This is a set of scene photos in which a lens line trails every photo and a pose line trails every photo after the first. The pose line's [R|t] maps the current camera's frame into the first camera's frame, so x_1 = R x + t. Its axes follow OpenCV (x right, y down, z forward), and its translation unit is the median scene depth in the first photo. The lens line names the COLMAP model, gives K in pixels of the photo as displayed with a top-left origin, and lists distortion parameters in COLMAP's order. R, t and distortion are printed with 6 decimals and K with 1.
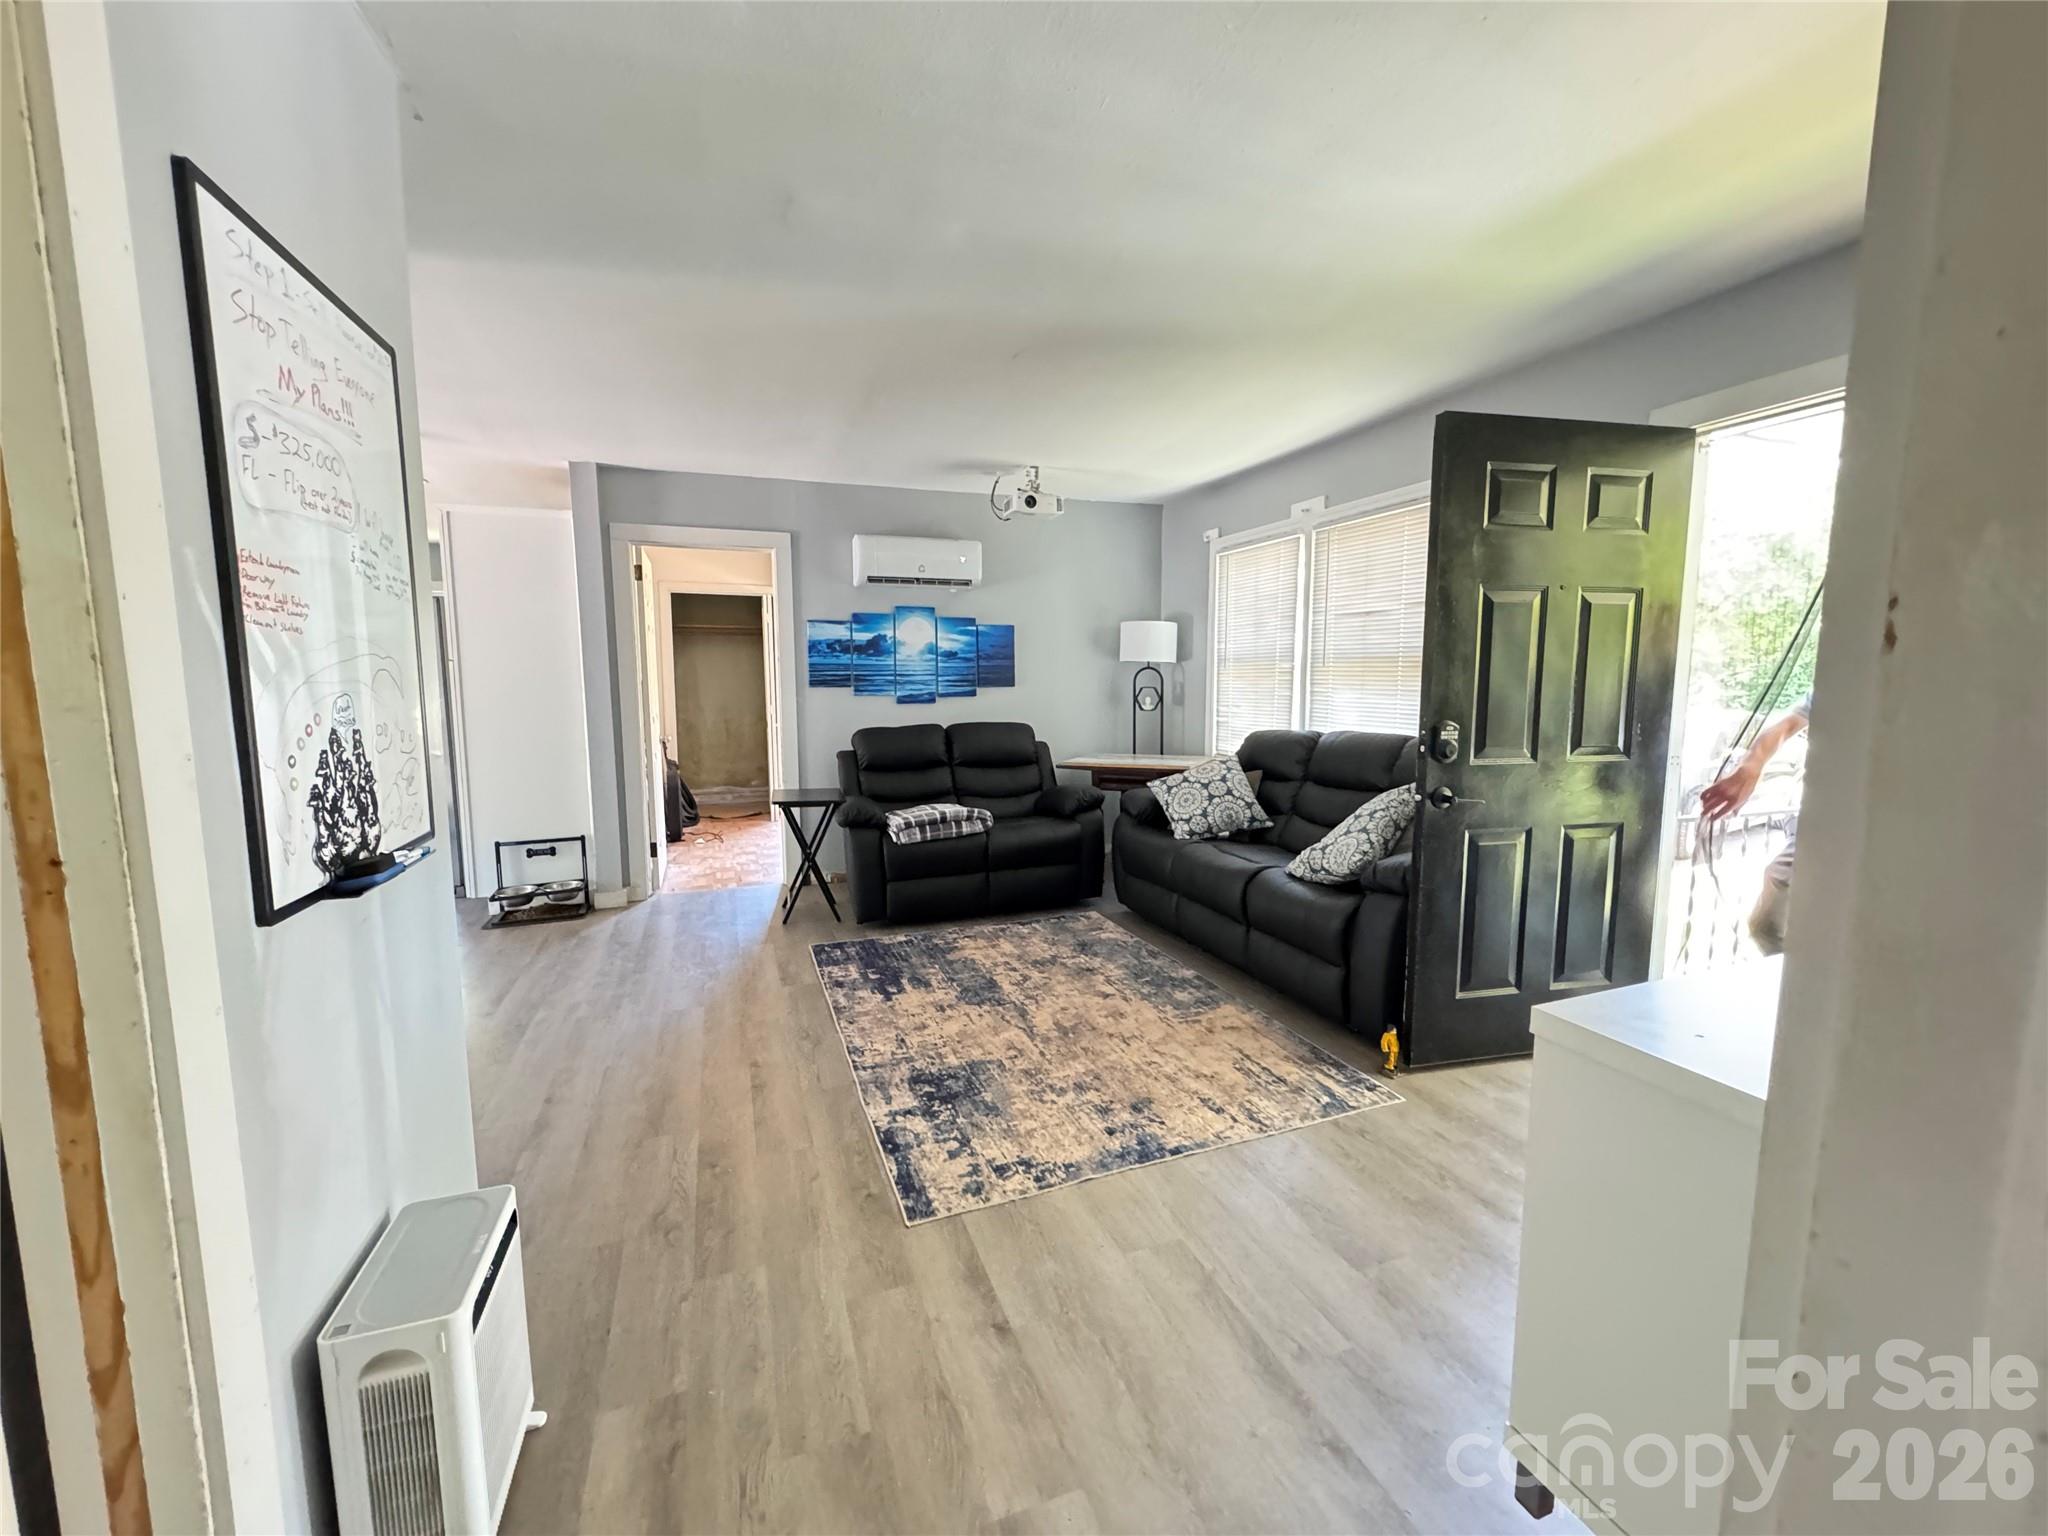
lens RADIAL K [[818.8, 0, 1019.6], [0, 818.8, 767.7], [0, 0, 1]] dist [-0.000739, -0.000026]
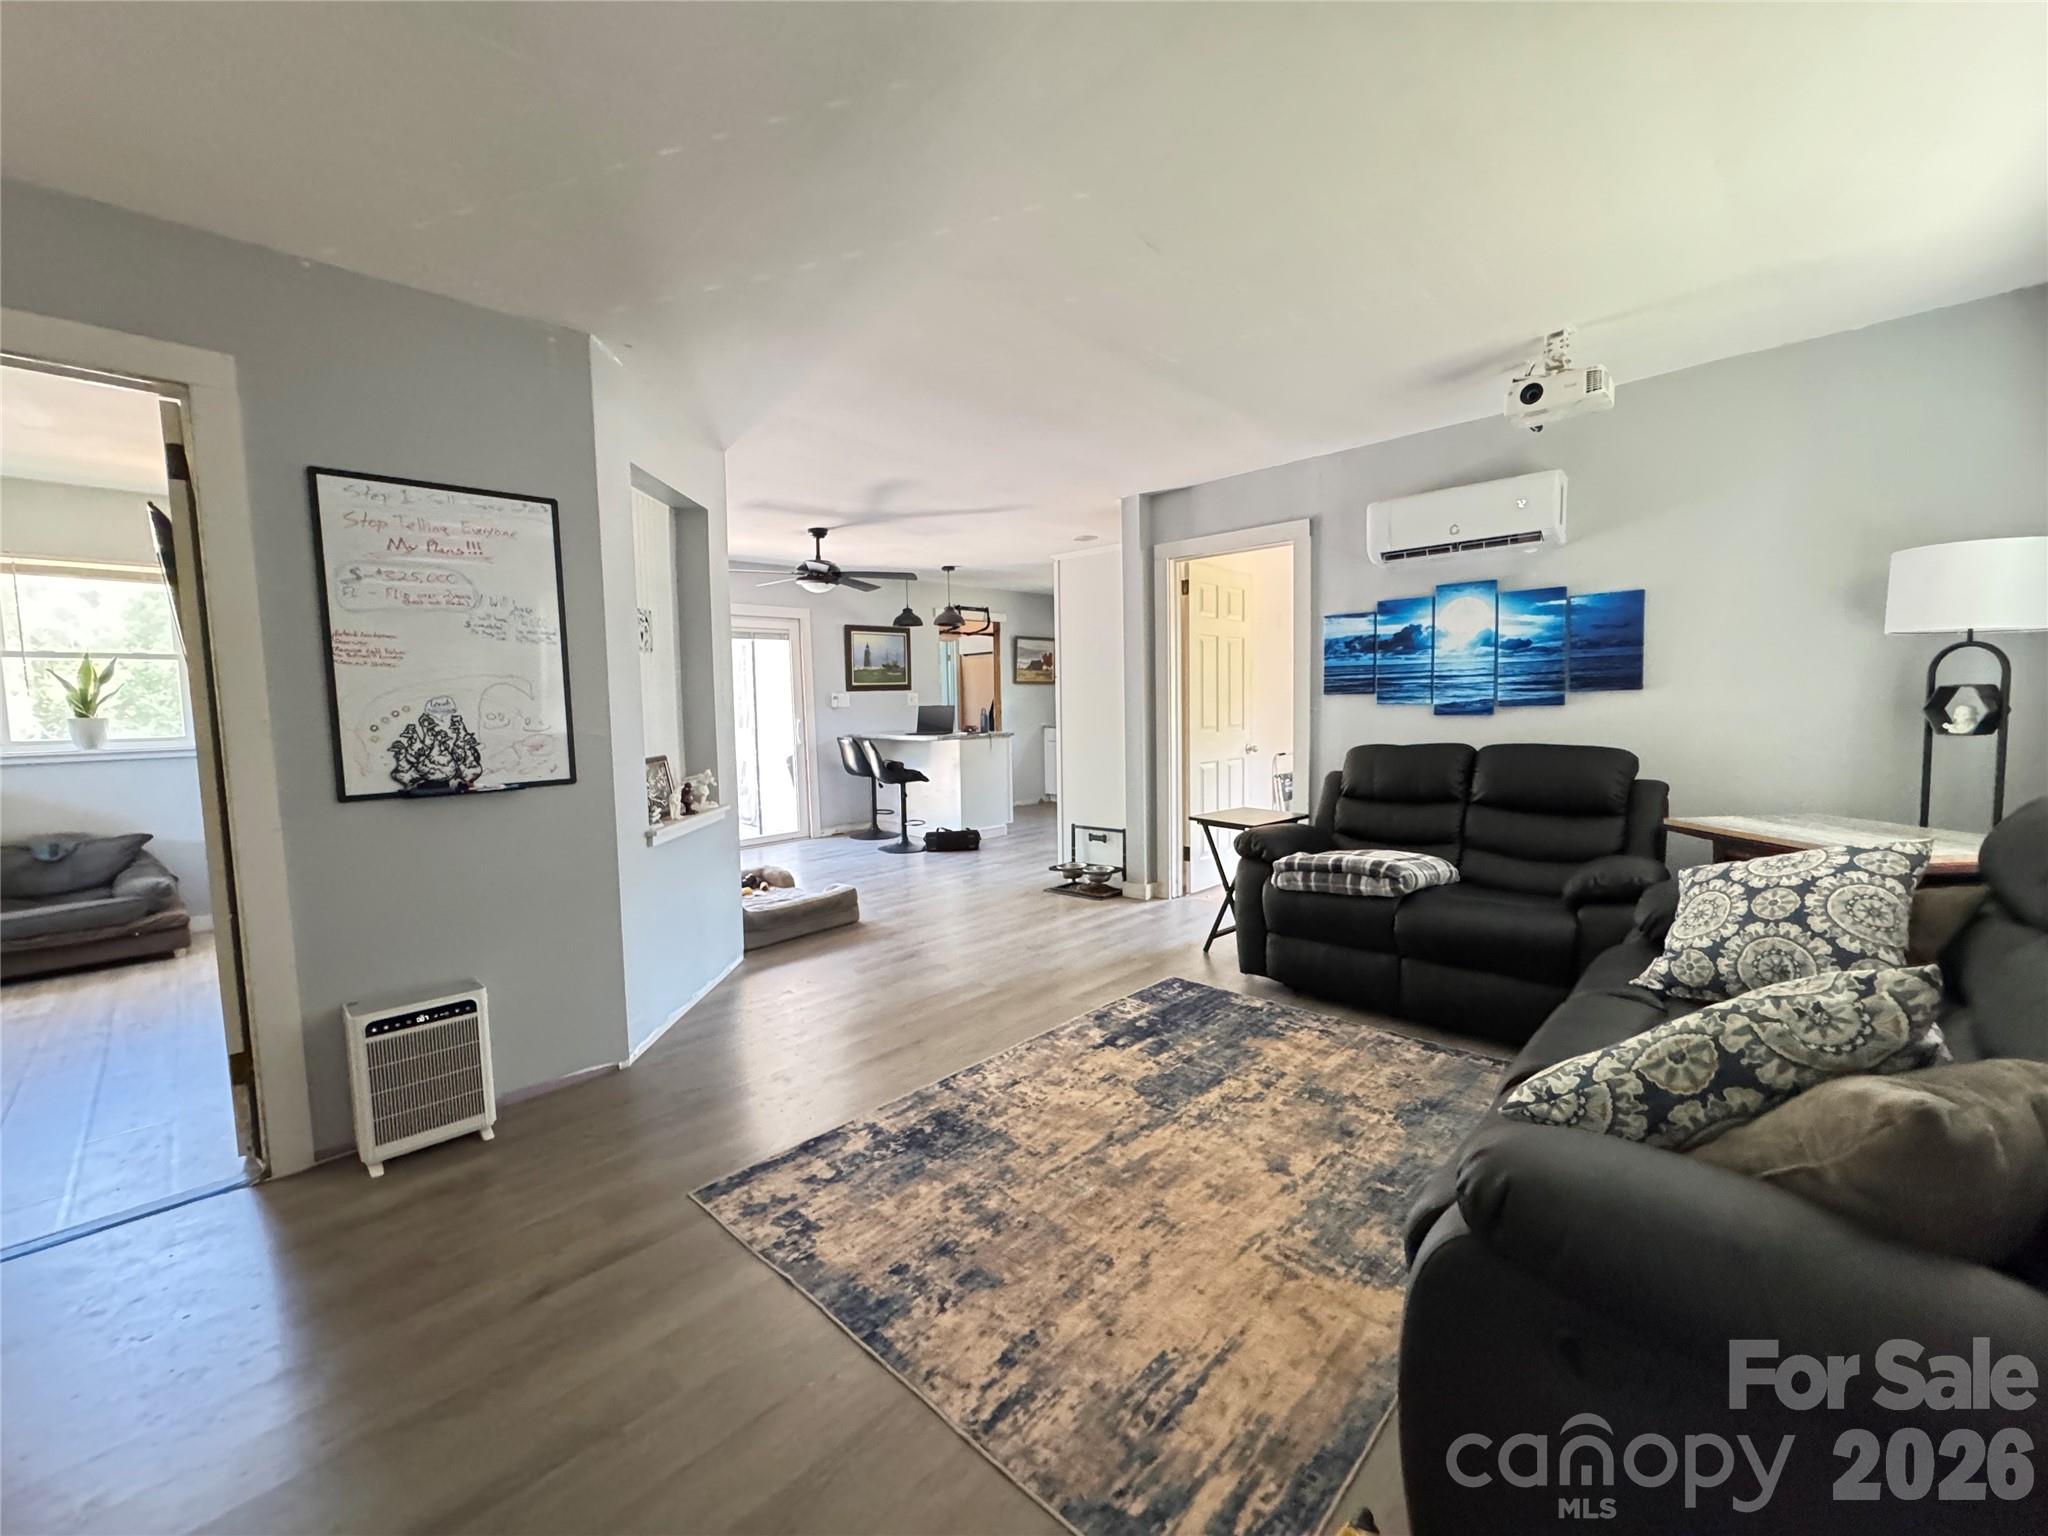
lens RADIAL K [[818.8, 0, 1019.6], [0, 818.8, 767.7], [0, 0, 1]] dist [-0.000739, -0.000026]
pose [[0.433847, 0.065878, -0.898575, 0.482521], [-0.082289, 0.996052, 0.033294, -0.031561], [0.897221, 0.059499, 0.437555, 0.441886]]
